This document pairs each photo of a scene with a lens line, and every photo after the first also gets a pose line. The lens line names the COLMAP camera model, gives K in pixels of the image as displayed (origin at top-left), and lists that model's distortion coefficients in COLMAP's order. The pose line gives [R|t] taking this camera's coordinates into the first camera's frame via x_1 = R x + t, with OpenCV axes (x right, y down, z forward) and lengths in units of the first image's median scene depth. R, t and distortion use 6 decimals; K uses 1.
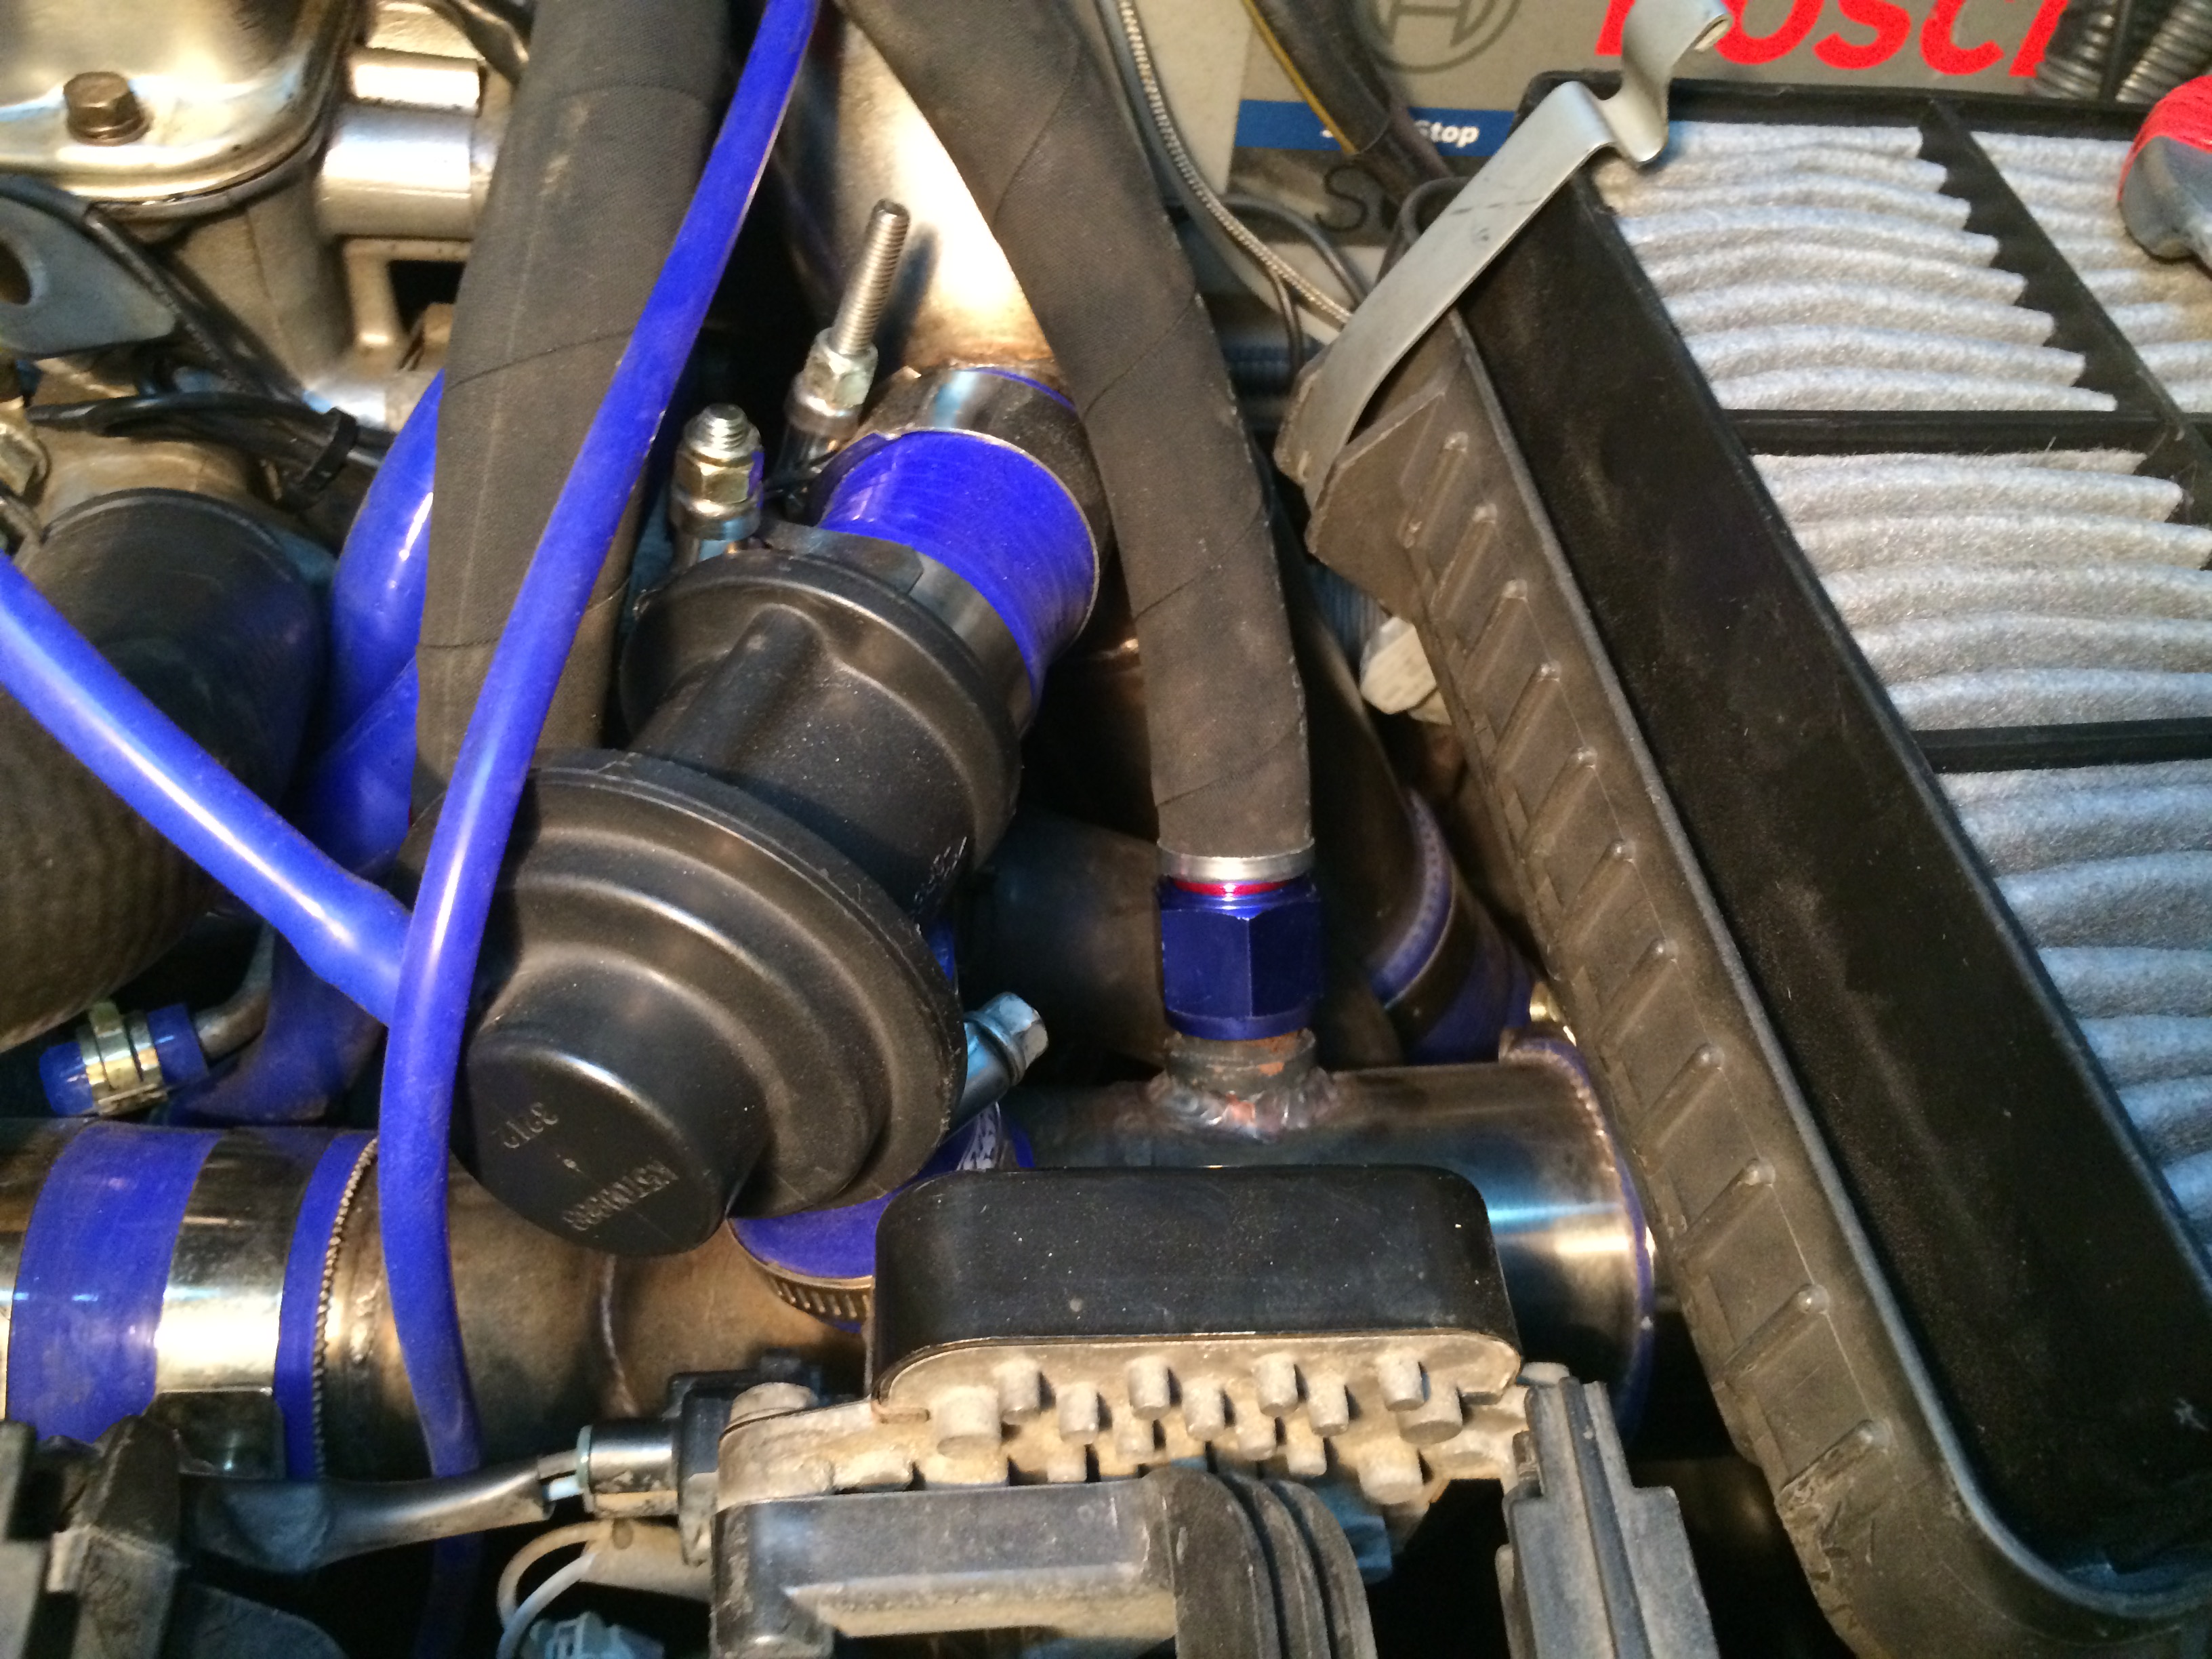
lens RADIAL K [[1825.9, 0, 1100.2], [0, 1825.9, 819.5], [0, 0, 1]] dist [0.090186, -0.125664]
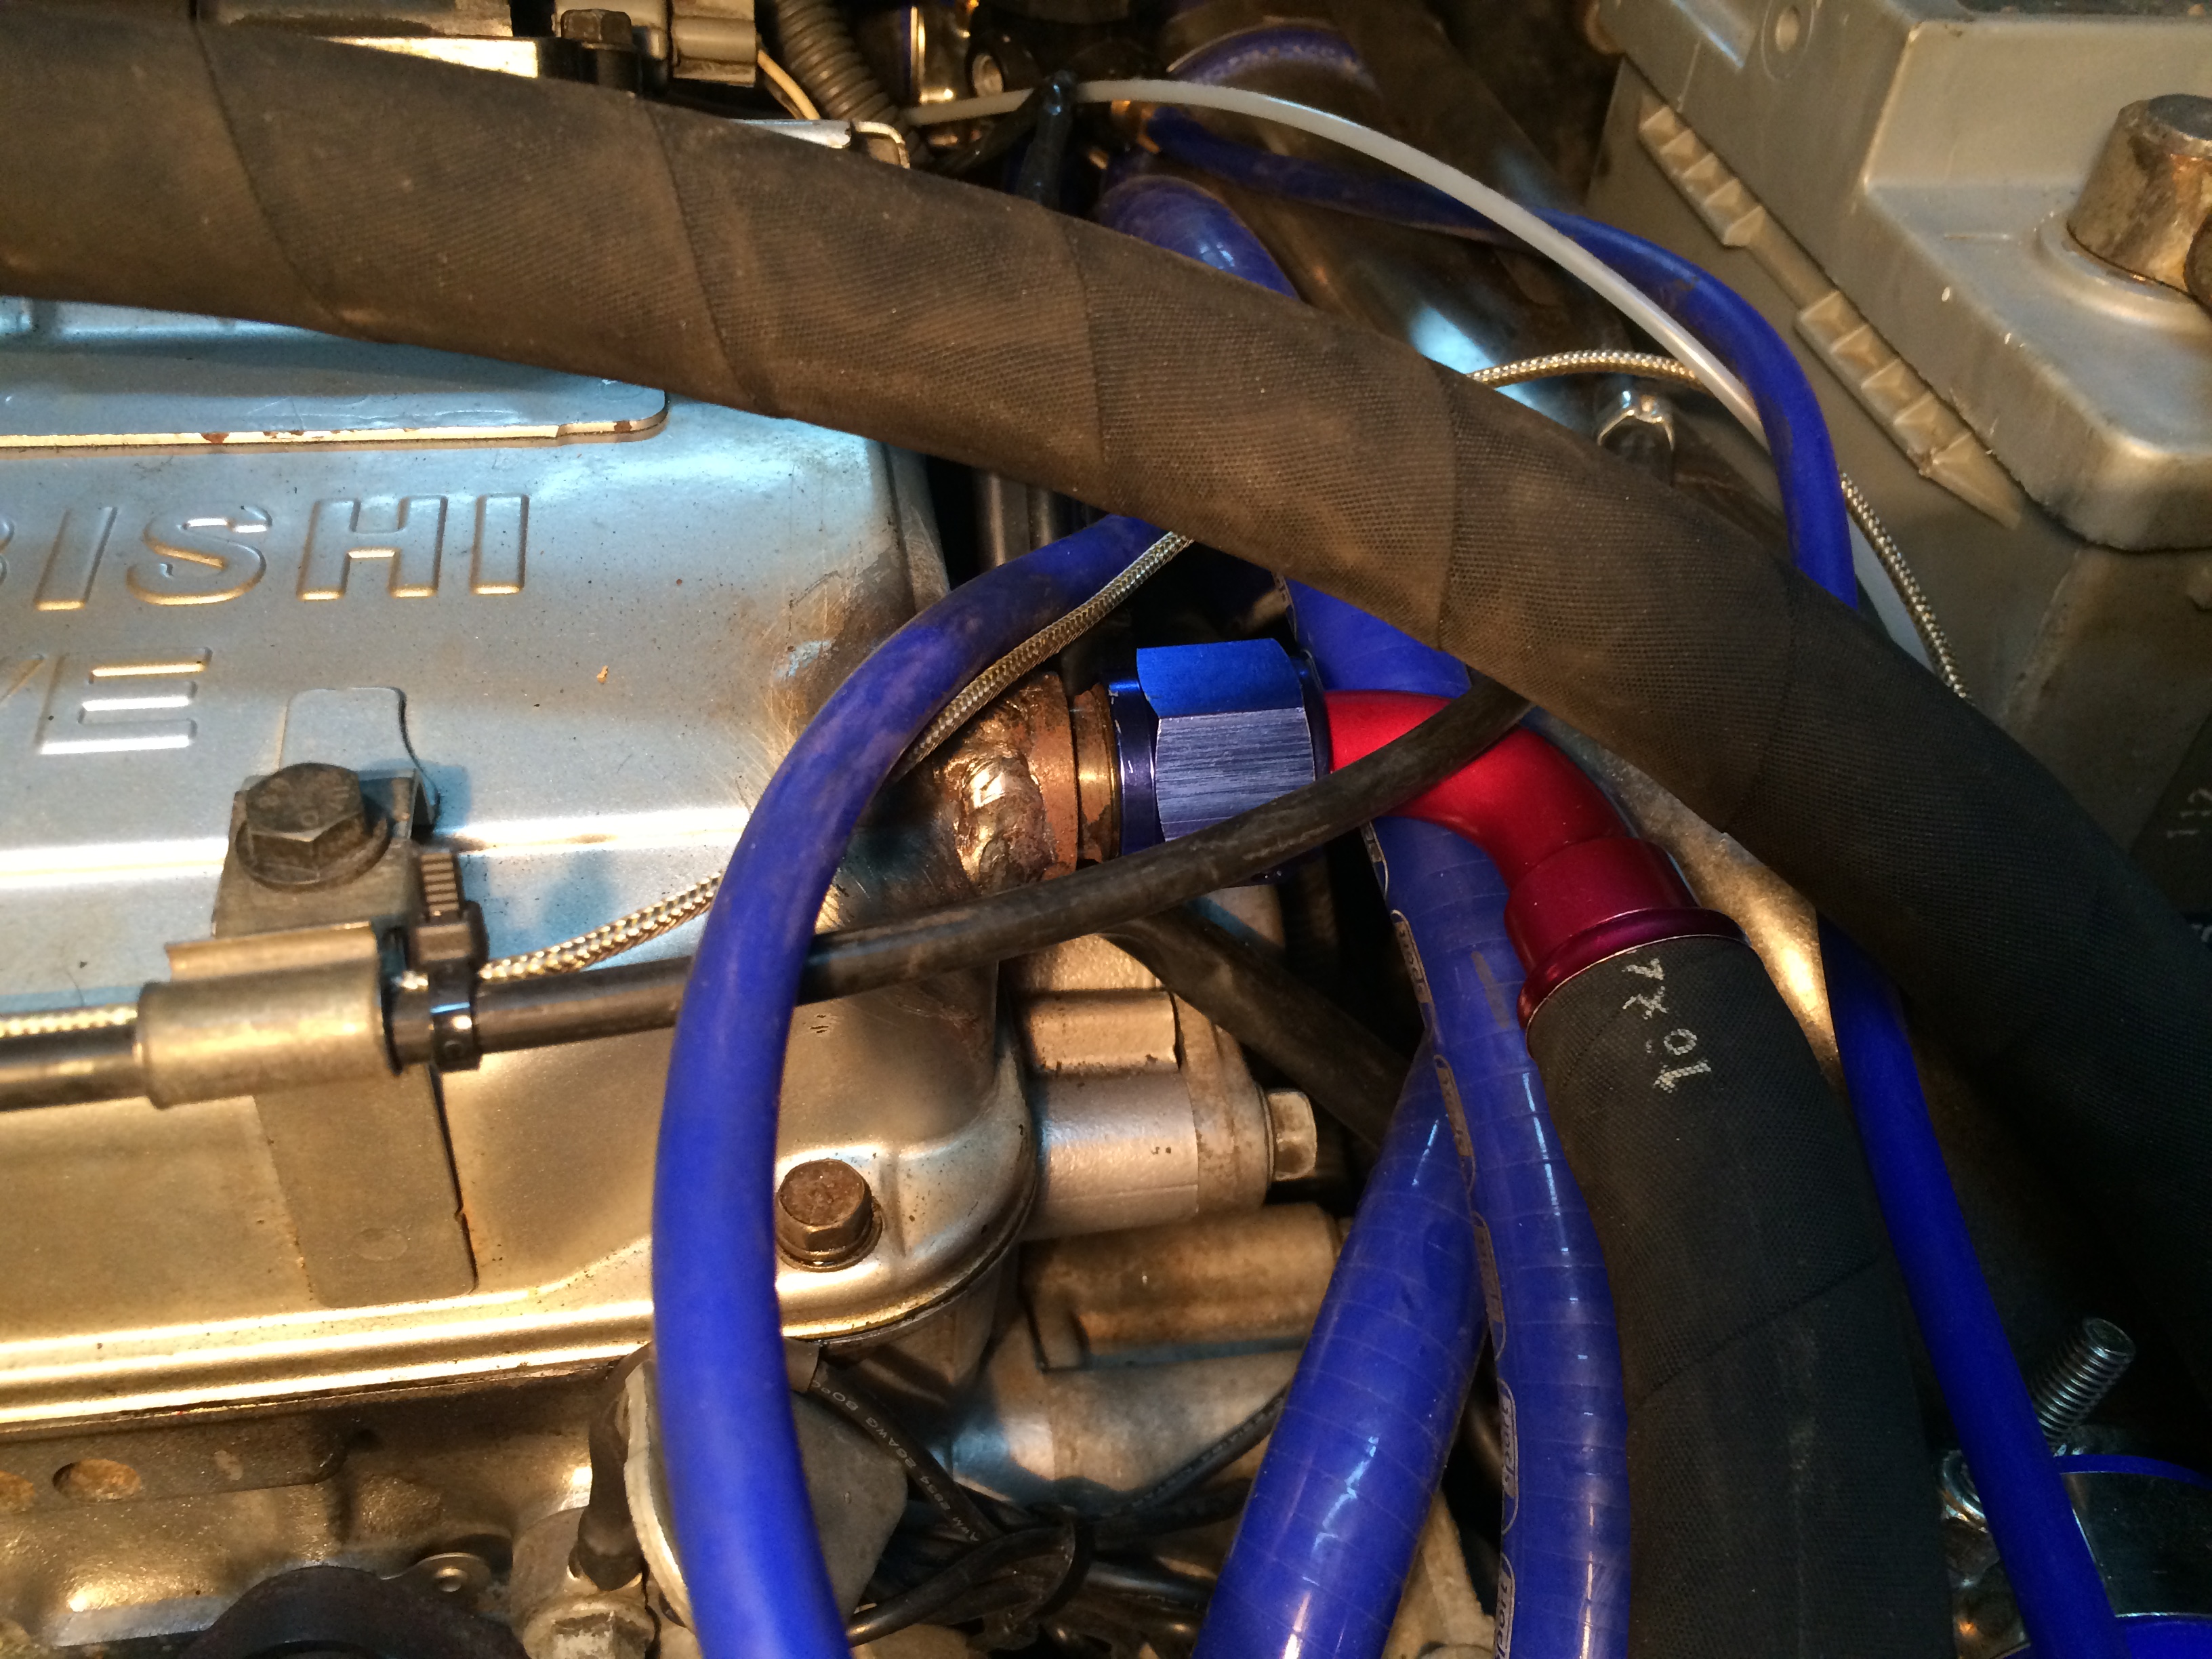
lens RADIAL K [[1825.9, 0, 1100.2], [0, 1825.9, 819.5], [0, 0, 1]] dist [0.090186, -0.125664]
pose [[0.992682, -0.105181, 0.059328, -0.559280], [0.114380, 0.976517, -0.182571, -0.479166], [-0.038732, 0.188021, 0.981401, 0.315531]]
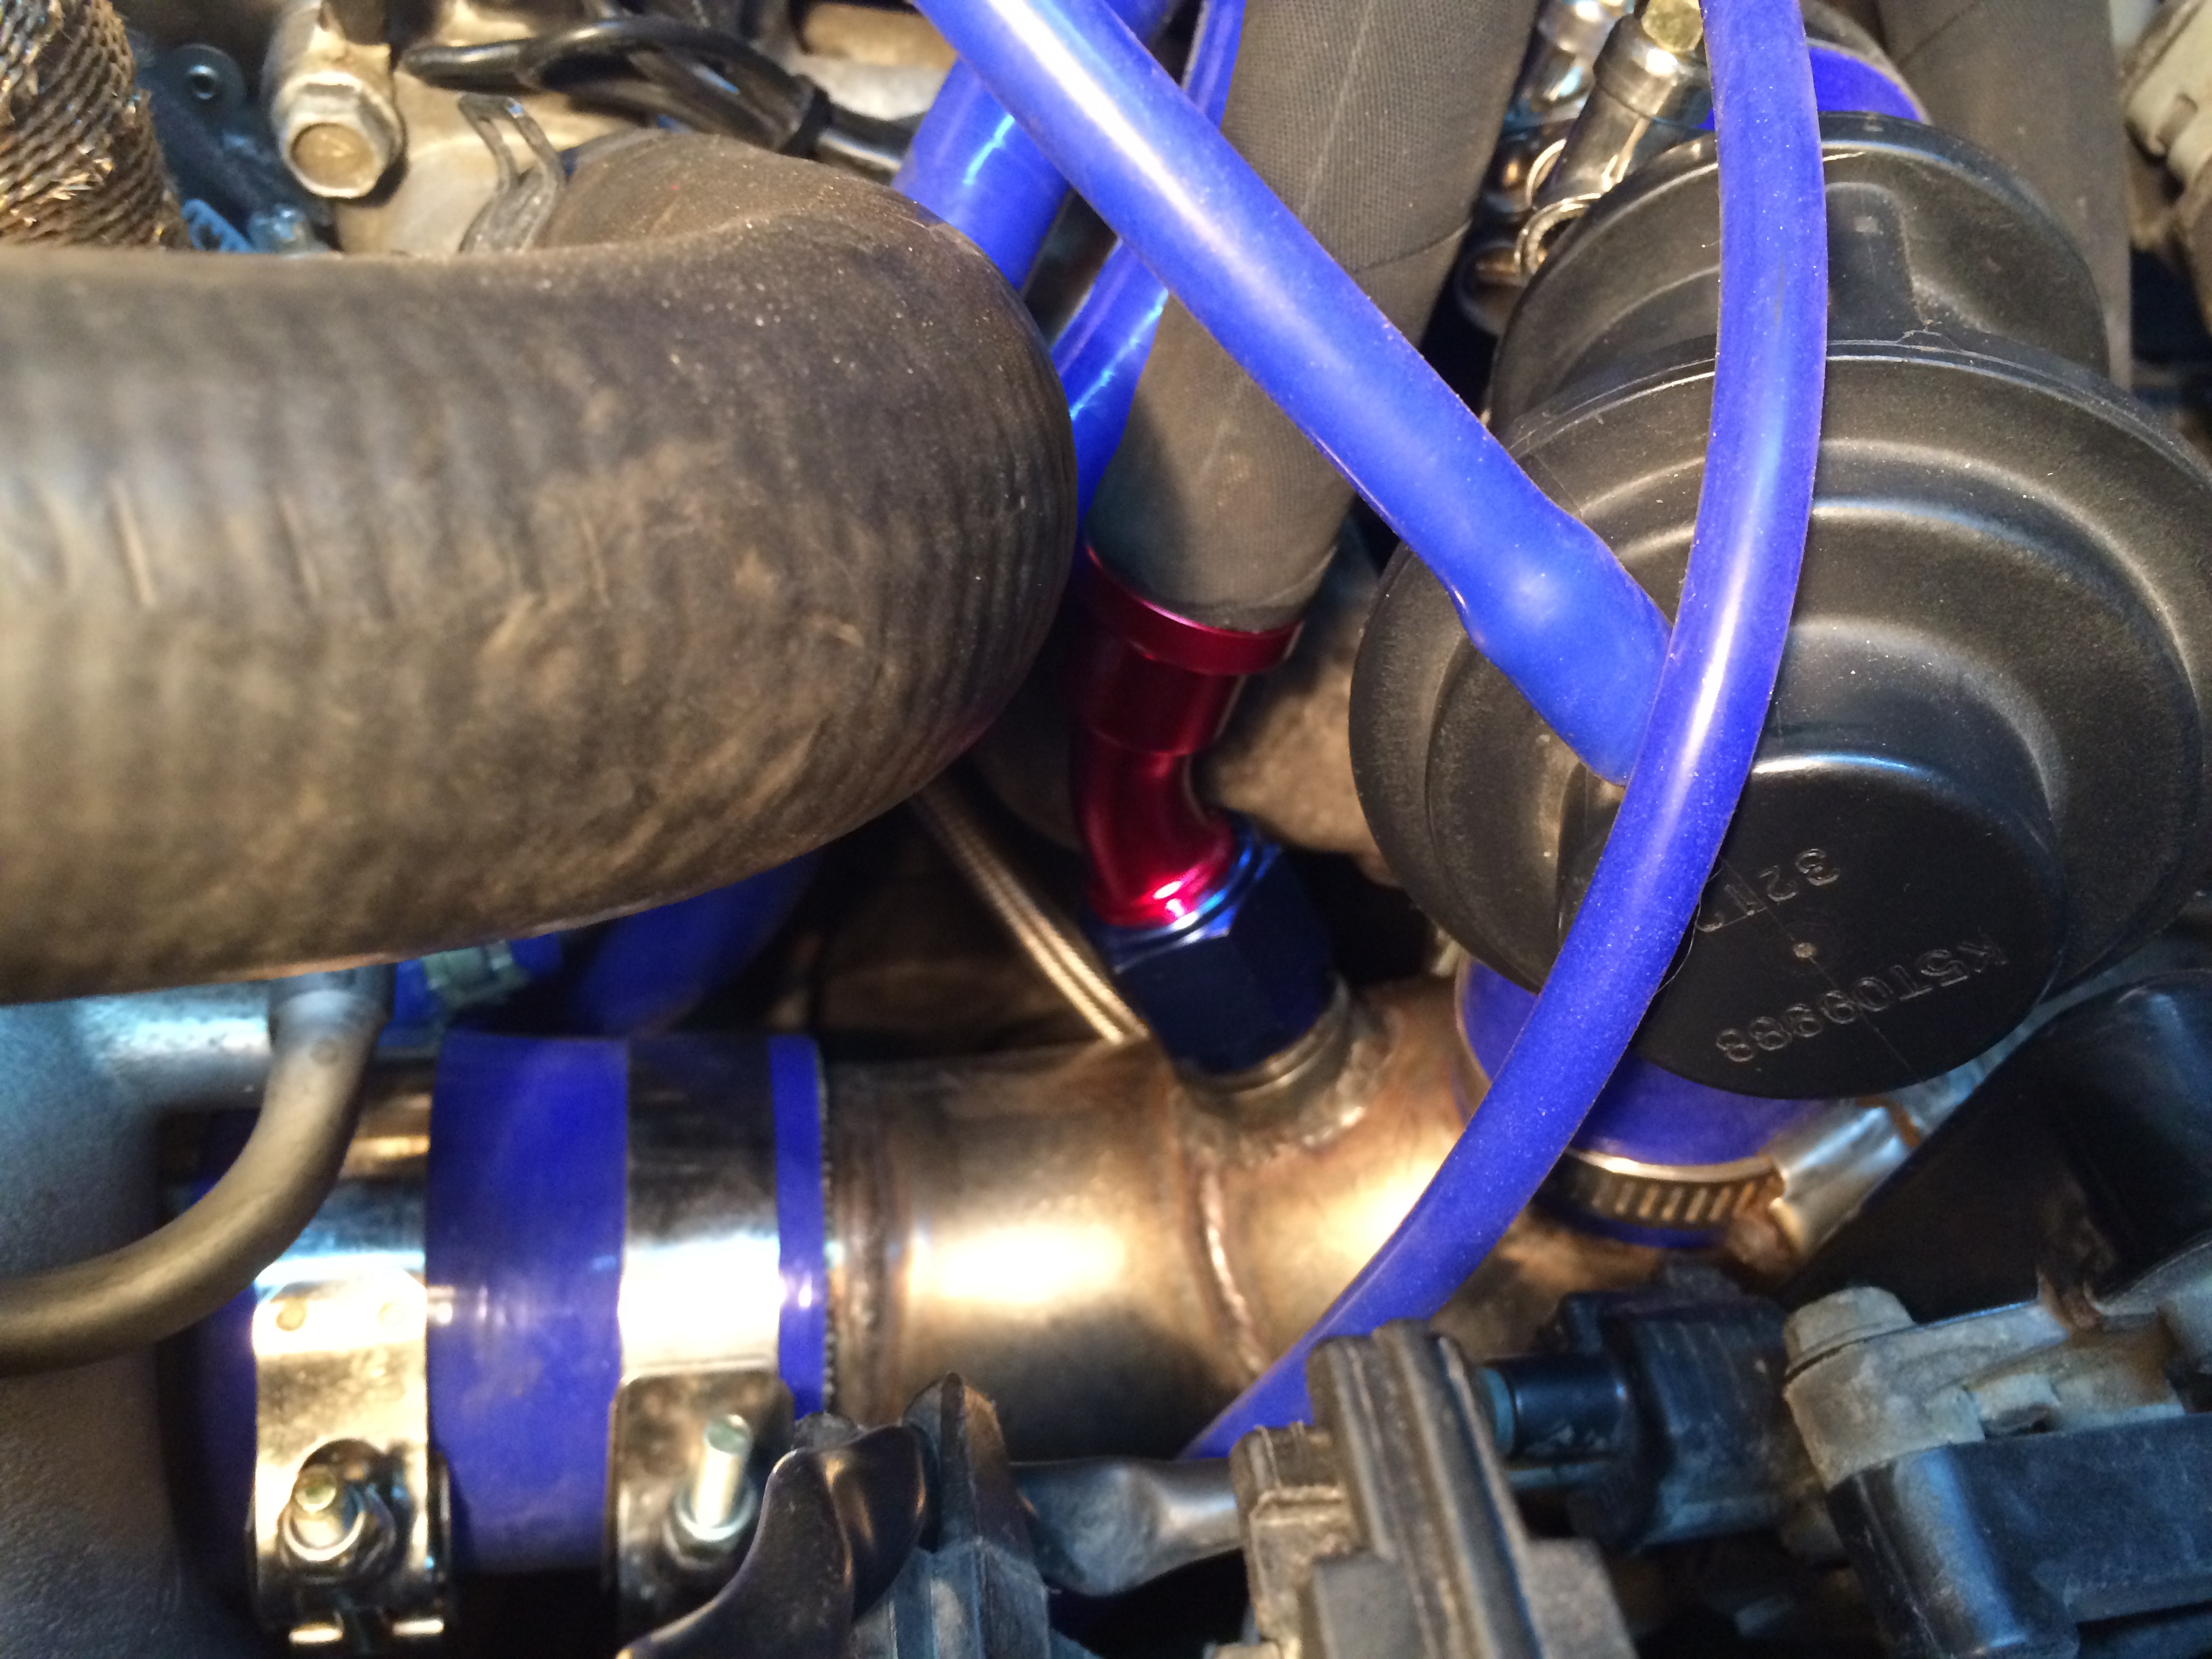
lens RADIAL K [[1825.9, 0, 1100.2], [0, 1825.9, 819.5], [0, 0, 1]] dist [0.090186, -0.125664]
pose [[0.992842, -0.021797, 0.117430, -0.526494], [0.021170, 0.999754, 0.006587, 0.110216], [-0.117545, -0.004053, 0.993059, 0.313310]]
